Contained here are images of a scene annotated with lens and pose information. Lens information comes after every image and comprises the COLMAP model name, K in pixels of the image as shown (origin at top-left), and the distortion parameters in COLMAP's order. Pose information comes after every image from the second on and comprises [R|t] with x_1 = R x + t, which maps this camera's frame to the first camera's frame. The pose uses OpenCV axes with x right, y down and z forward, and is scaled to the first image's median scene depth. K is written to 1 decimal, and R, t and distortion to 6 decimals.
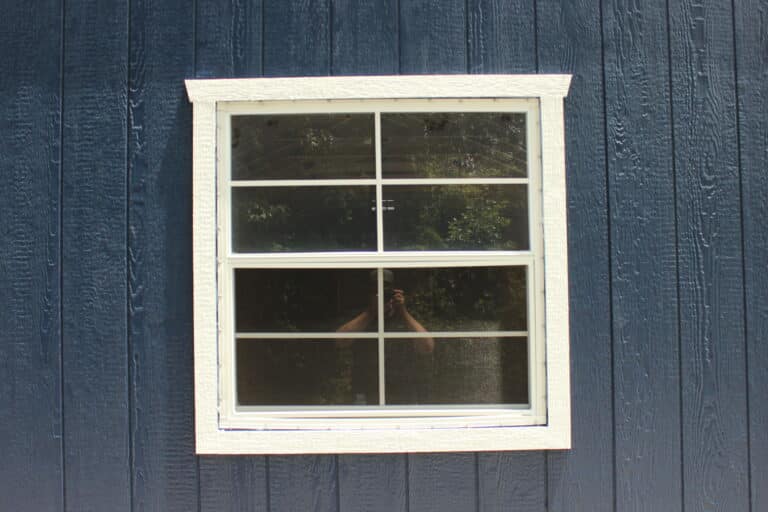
lens RADIAL K [[983.4, 0, 384.0], [0, 983.4, 256.0], [0, 0, 1]] dist [-0.122493, -0.032427]
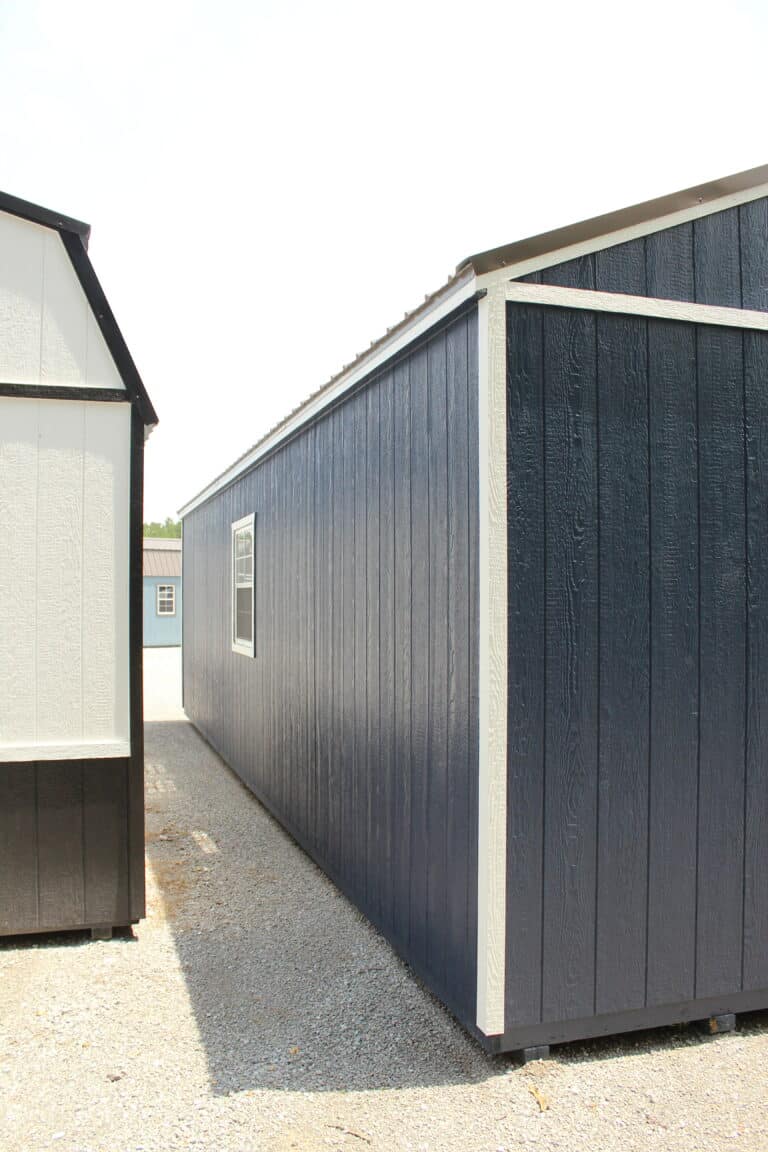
lens RADIAL K [[951.5, 0, 383.9], [0, 951.5, 651.0], [0, 0, 1]] dist [-0.138524, 0.123954]
pose [[0.963515, 0.001899, 0.267646, -0.978076], [-0.015405, 0.998710, 0.048374, 0.058177], [-0.267209, -0.050732, 0.962302, -0.007664]]
